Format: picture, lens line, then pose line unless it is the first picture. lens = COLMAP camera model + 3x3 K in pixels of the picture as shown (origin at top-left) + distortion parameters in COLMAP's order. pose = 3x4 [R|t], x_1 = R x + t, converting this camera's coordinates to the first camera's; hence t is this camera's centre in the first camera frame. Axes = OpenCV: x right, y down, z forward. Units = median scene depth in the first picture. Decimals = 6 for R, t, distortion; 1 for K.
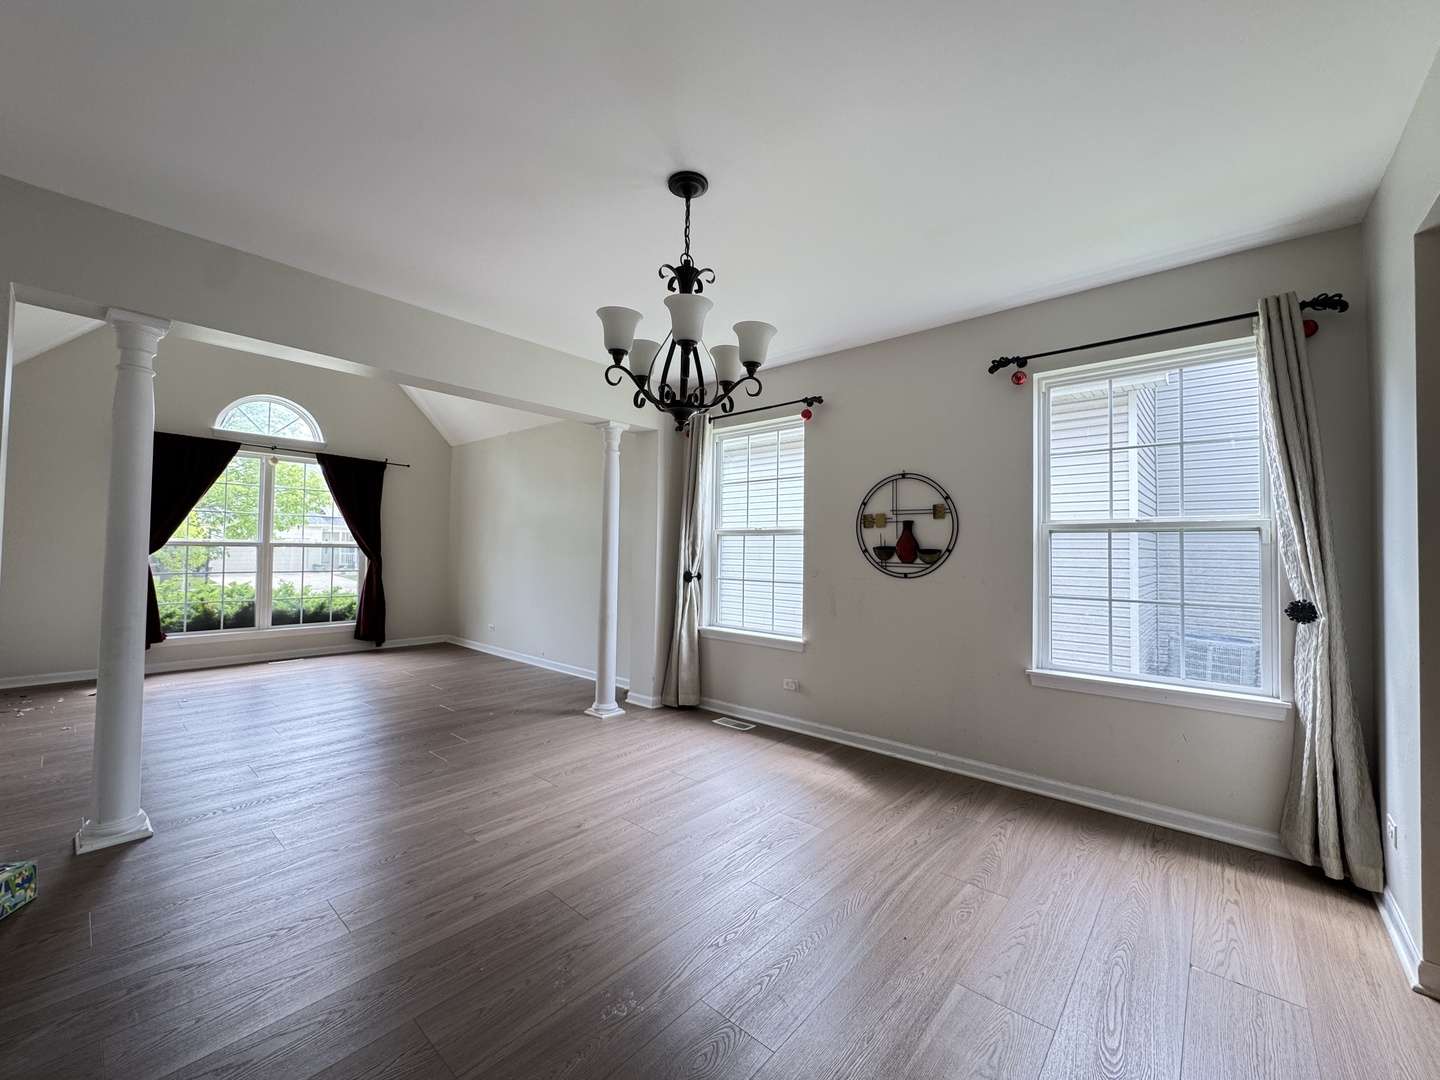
lens RADIAL K [[573.1, 0, 722.8], [0, 573.1, 534.5], [0, 0, 1]] dist [-0.000792, -0.000139]
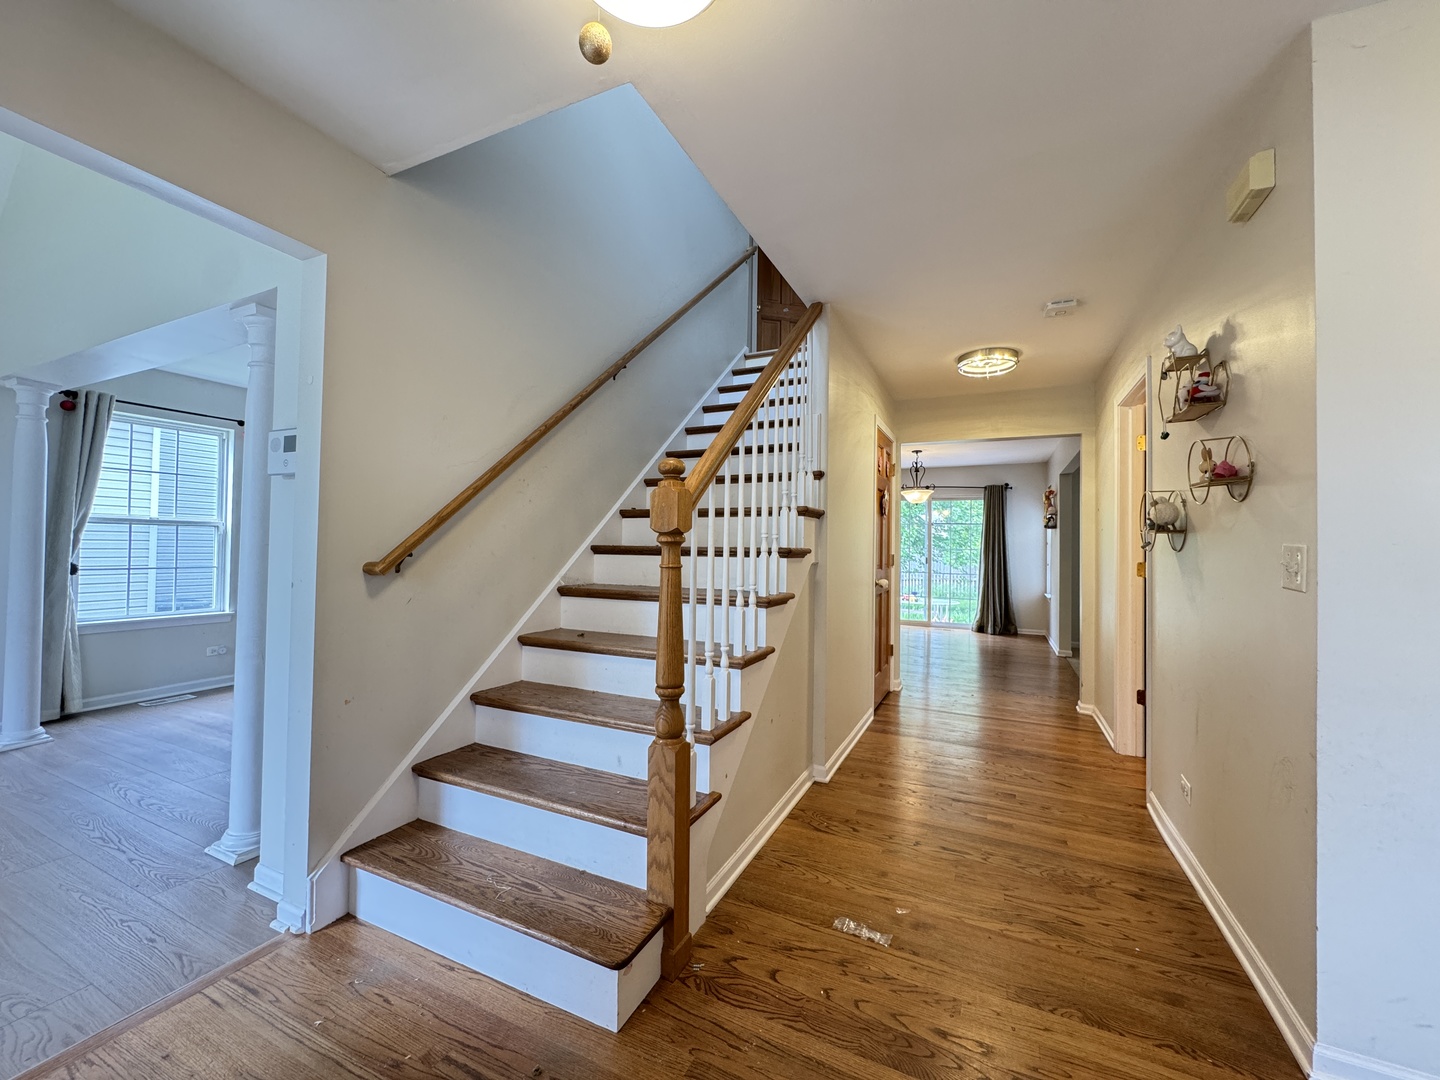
lens RADIAL K [[573.1, 0, 722.8], [0, 573.1, 534.5], [0, 0, 1]] dist [-0.000792, -0.000139]
pose [[-0.742000, 0.002641, 0.670394, -1.460373], [-0.030776, 0.998804, -0.037998, 0.034292], [-0.669693, -0.048826, -0.741031, 1.081127]]
